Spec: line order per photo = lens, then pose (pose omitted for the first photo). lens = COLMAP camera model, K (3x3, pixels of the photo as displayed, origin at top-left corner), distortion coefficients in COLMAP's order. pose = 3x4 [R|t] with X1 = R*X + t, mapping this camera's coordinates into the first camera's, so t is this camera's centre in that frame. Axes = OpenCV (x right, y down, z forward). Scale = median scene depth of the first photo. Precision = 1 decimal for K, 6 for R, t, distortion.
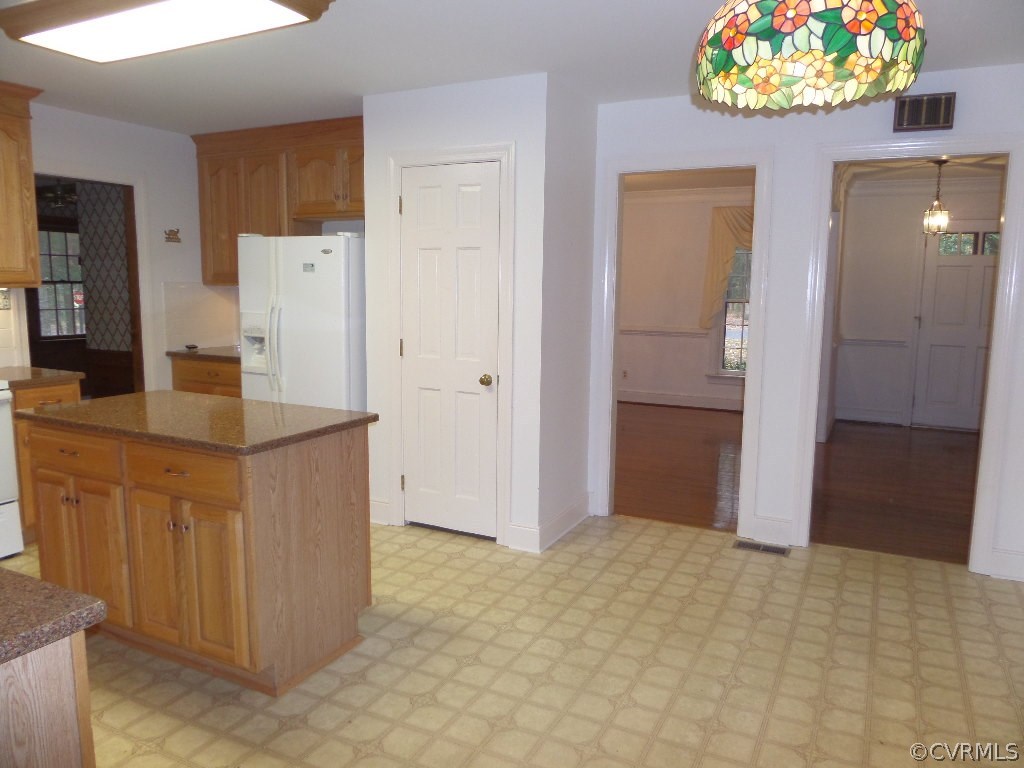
lens RADIAL K [[741.7, 0, 512.5], [0, 741.7, 386.3], [0, 0, 1]] dist [-0.004128, -0.020035]
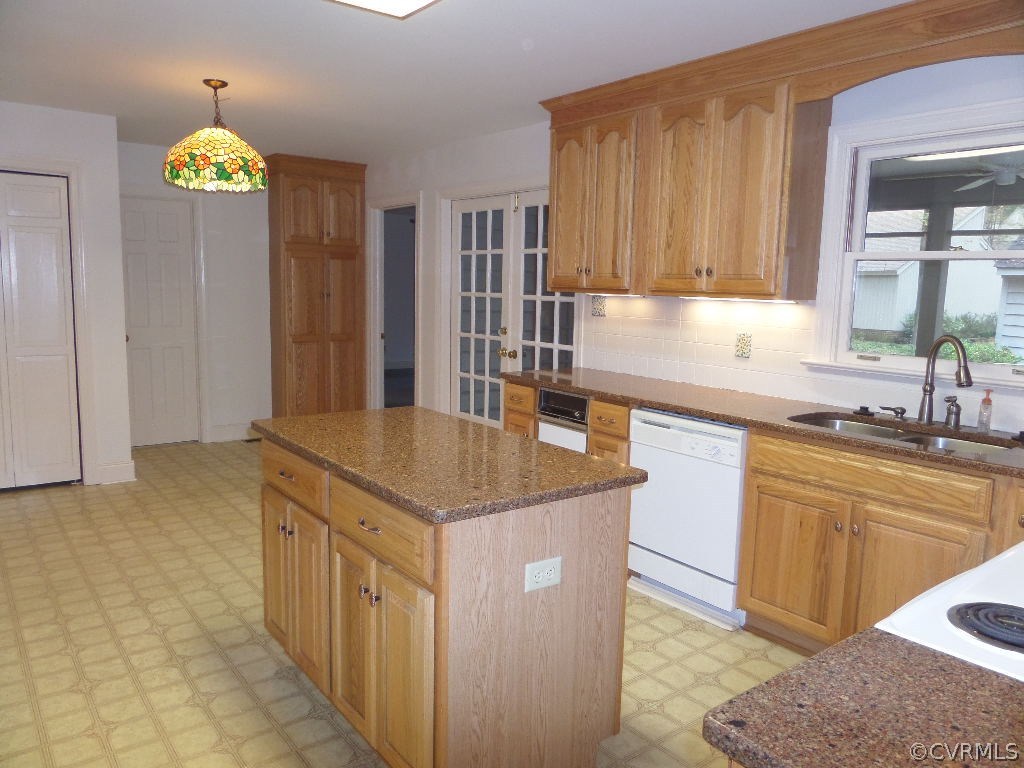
lens RADIAL K [[741.7, 0, 512.9], [0, 741.7, 380.9], [0, 0, 1]] dist [-0.004128, -0.020035]
pose [[-0.902512, -0.088249, 0.421526, -0.747063], [0.026616, 0.965480, 0.259114, -0.209521], [-0.429841, 0.245073, -0.869008, 1.445187]]
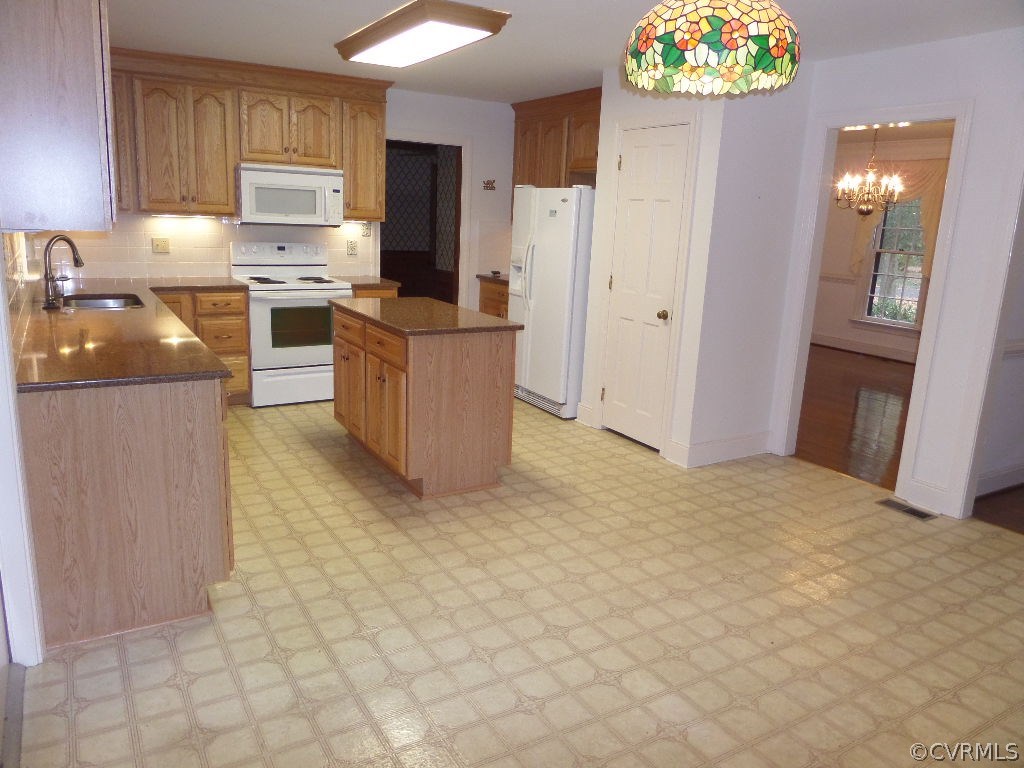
lens RADIAL K [[741.7, 0, 510.1], [0, 741.7, 382.3], [0, 0, 1]] dist [-0.004128, -0.020035]
pose [[0.845866, 0.143105, -0.513840, 0.446795], [-0.107004, 0.989281, 0.099368, 0.008425], [0.522552, -0.029069, 0.852112, -0.149150]]
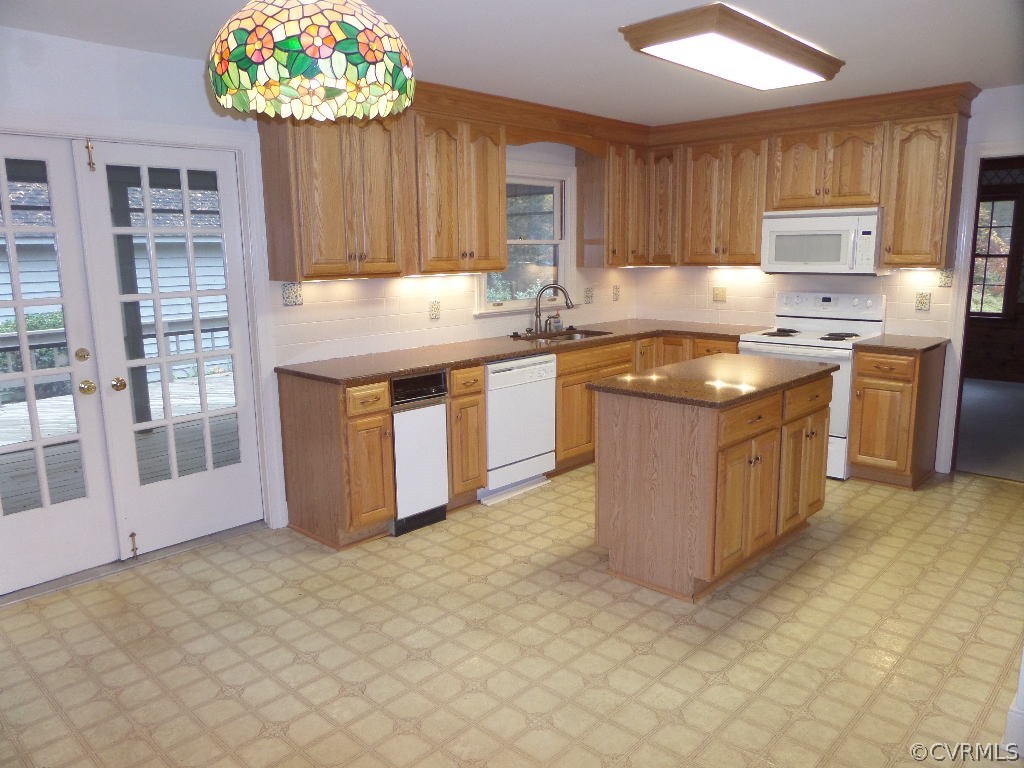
lens RADIAL K [[741.7, 0, 513.0], [0, 741.7, 382.8], [0, 0, 1]] dist [-0.004128, -0.020035]
pose [[-0.284819, 0.163819, -0.944479, 0.751338], [-0.121612, 0.971152, 0.205119, -0.142963], [0.950836, 0.173282, -0.256680, 0.868969]]
